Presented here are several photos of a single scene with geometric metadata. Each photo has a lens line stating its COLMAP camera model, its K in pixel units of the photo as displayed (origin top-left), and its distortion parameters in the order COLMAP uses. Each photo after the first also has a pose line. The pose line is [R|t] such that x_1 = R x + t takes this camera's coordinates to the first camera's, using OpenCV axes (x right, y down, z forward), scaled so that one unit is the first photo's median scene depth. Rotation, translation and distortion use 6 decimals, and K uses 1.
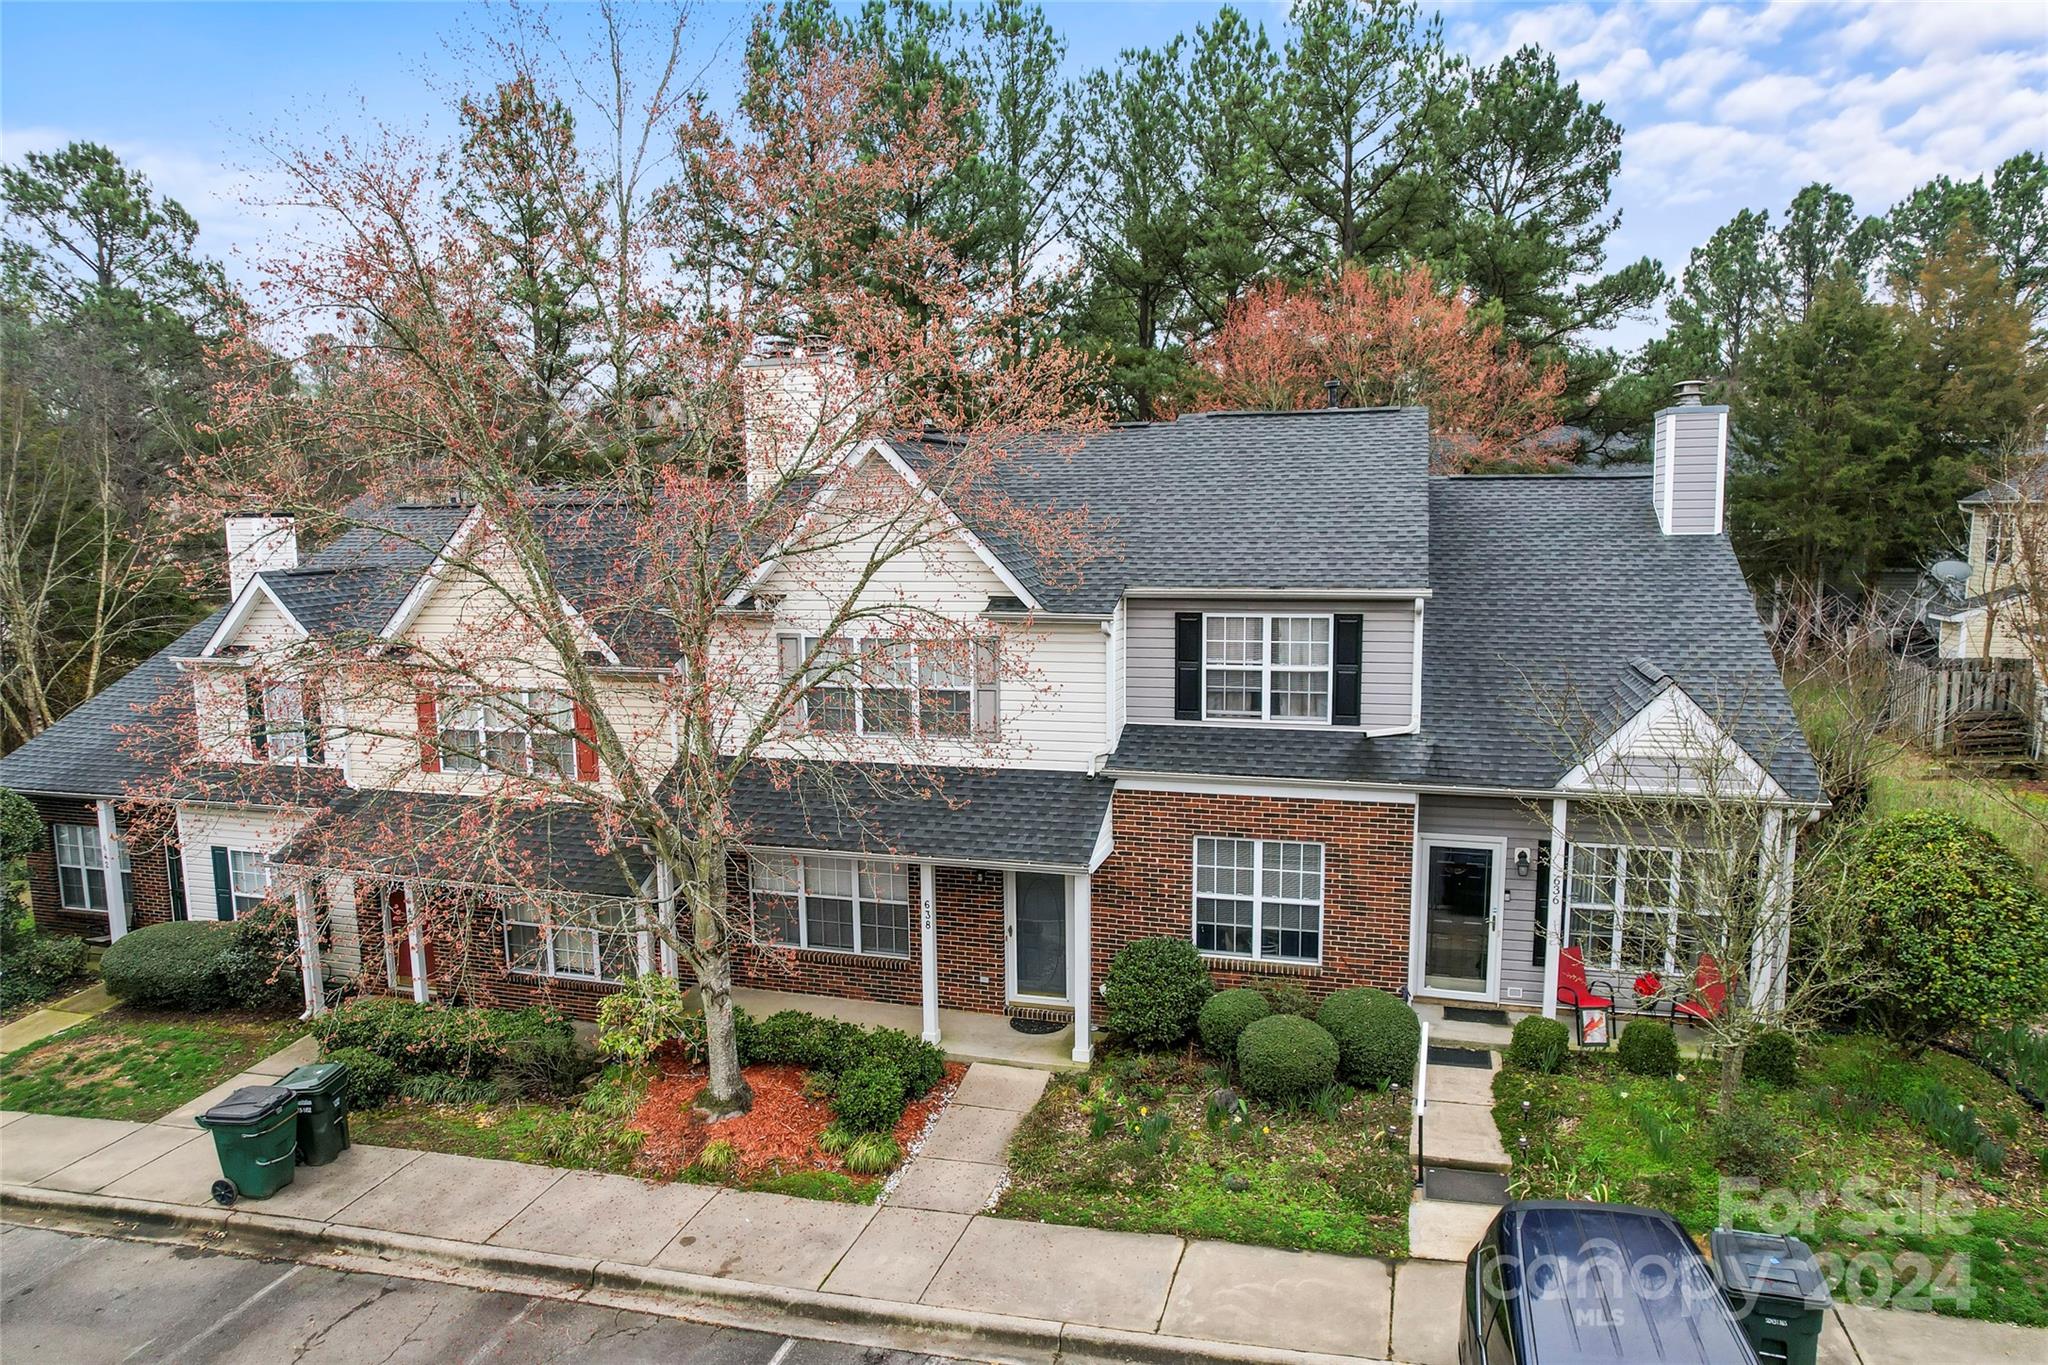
lens RADIAL K [[1321.5, 0, 1024.0], [0, 1321.5, 682.5], [0, 0, 1]] dist [-0.044938, 0.050232]
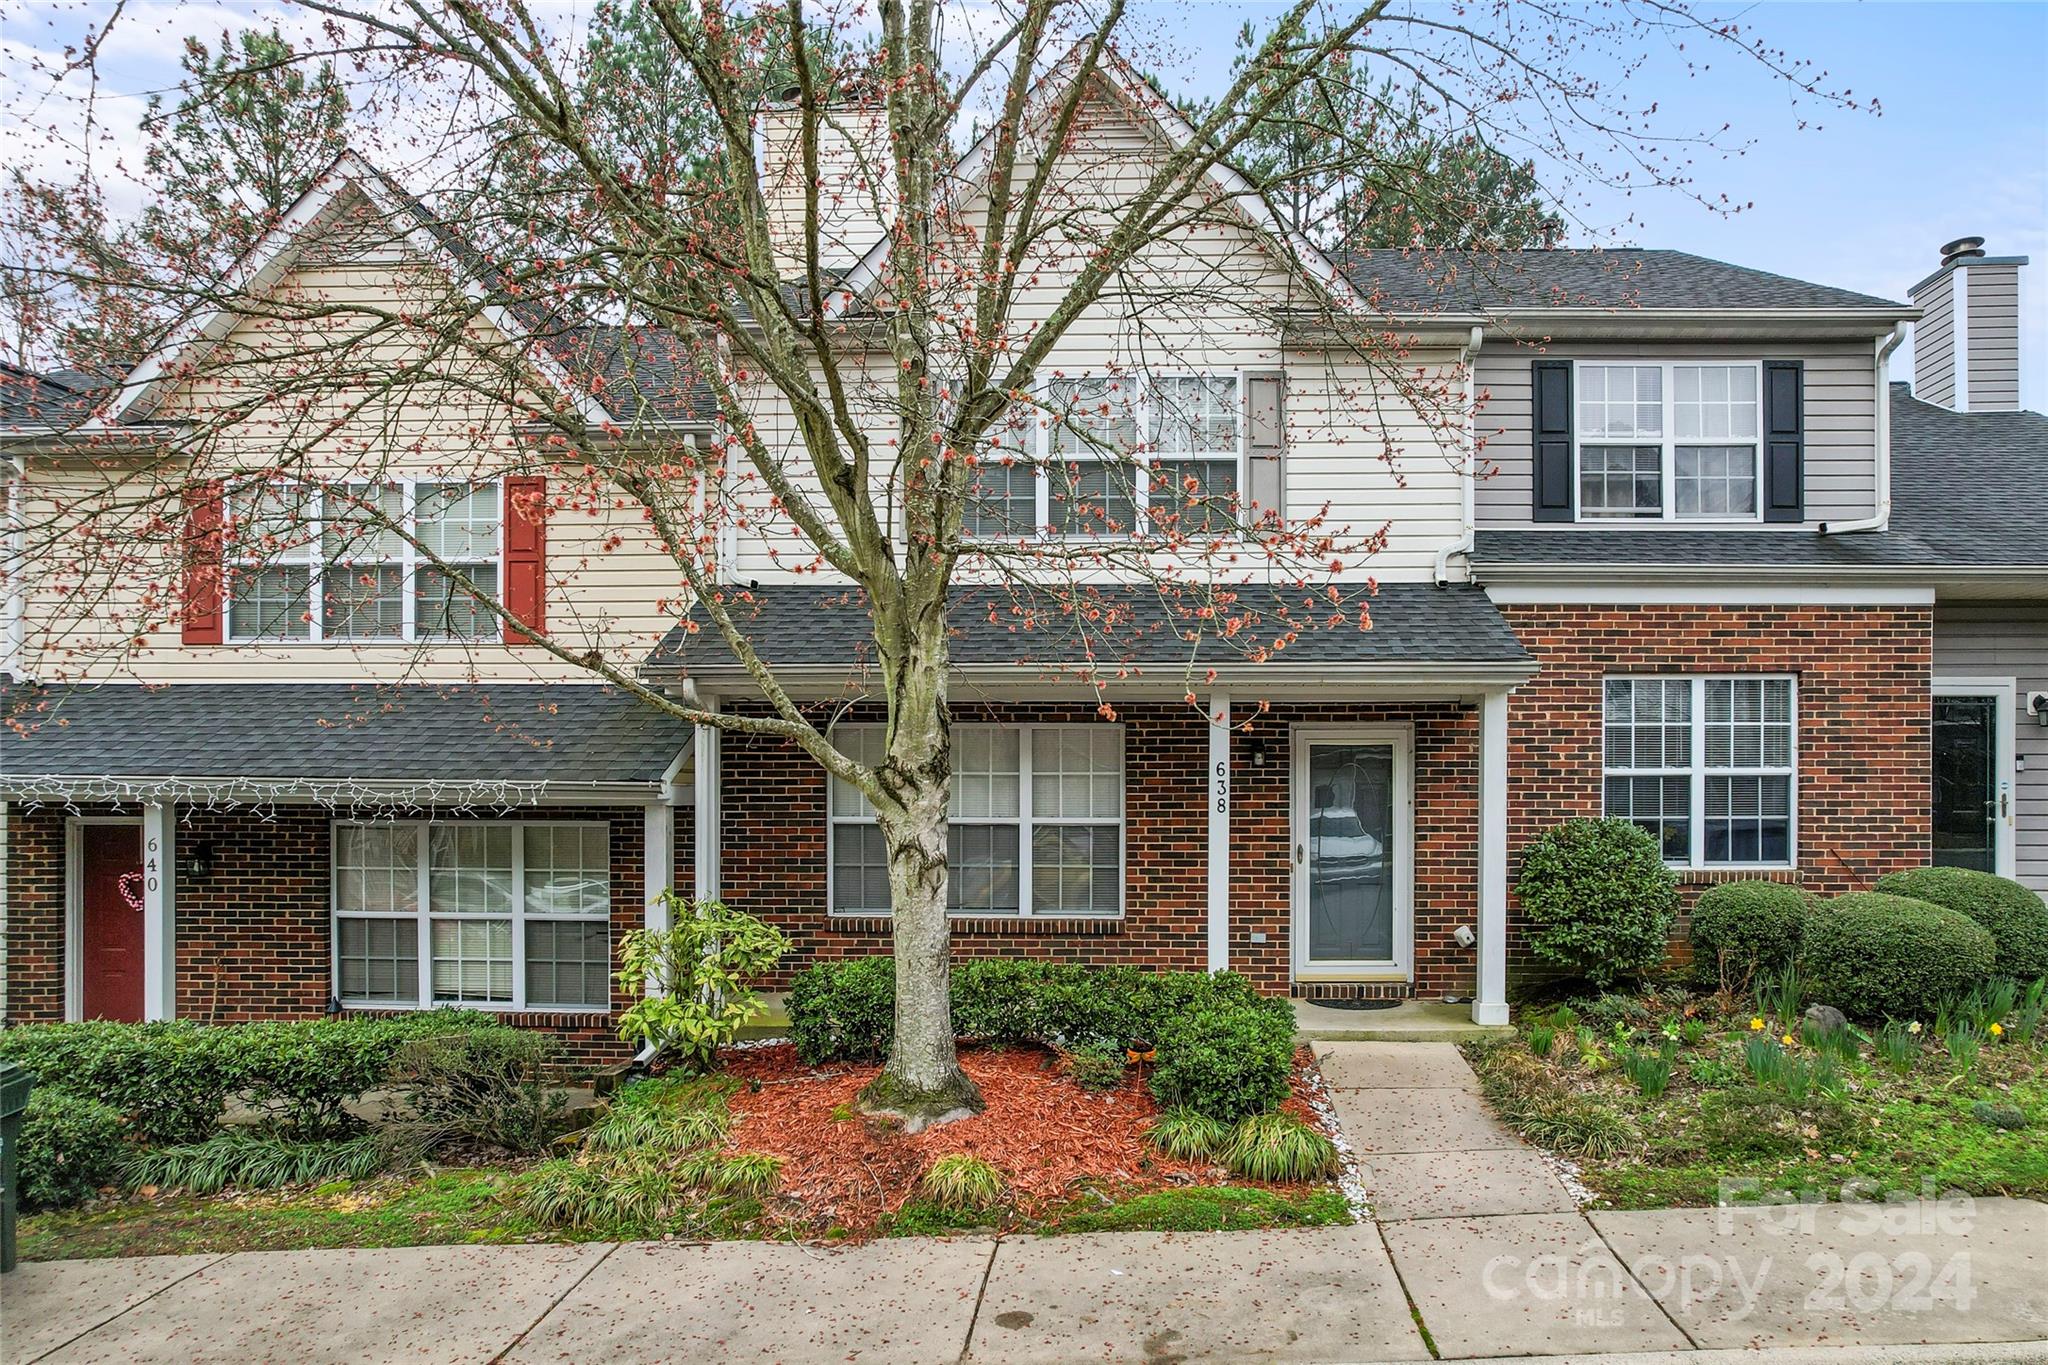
lens RADIAL K [[1345.9, 0, 1097.2], [0, 1345.9, 786.1], [0, 0, 1]] dist [-0.016969, 0.003499]
pose [[0.965229, 0.014208, 0.261018, -0.285656], [0.024109, 0.989427, -0.143012, 0.264482], [-0.260290, 0.144332, 0.954682, 0.461243]]
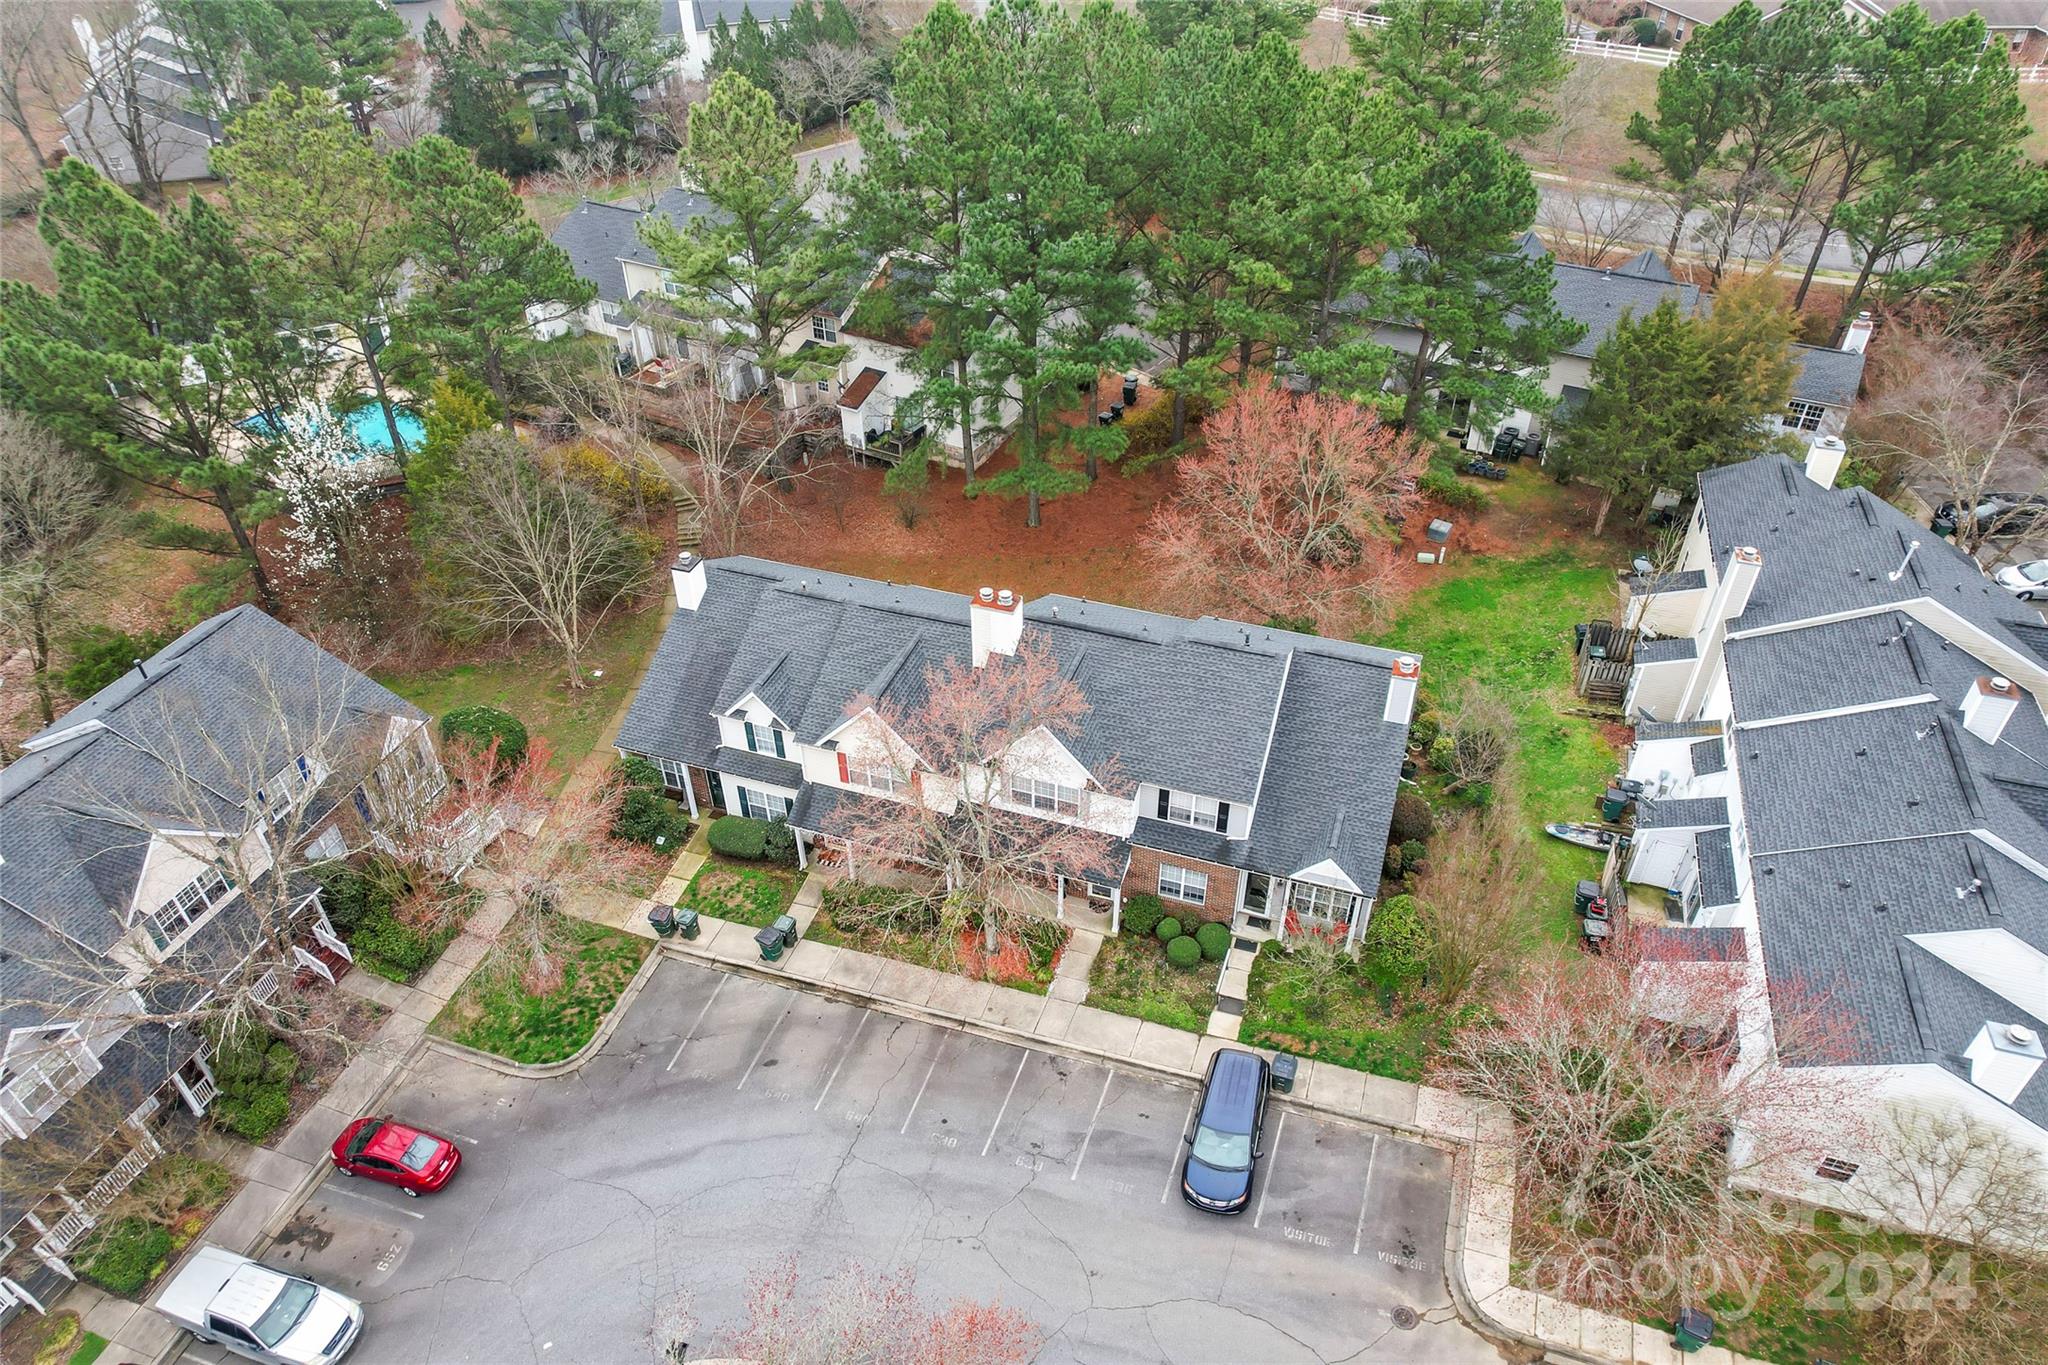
lens RADIAL K [[1314.9, 0, 1054.6], [0, 1314.9, 688.5], [0, 0, 1]] dist [-0.042851, 0.001113]
pose [[0.999544, 0.029772, -0.004986, -0.085682], [-0.023285, 0.865536, 0.500306, -1.559623], [0.019210, -0.499961, 0.865835, -1.164794]]
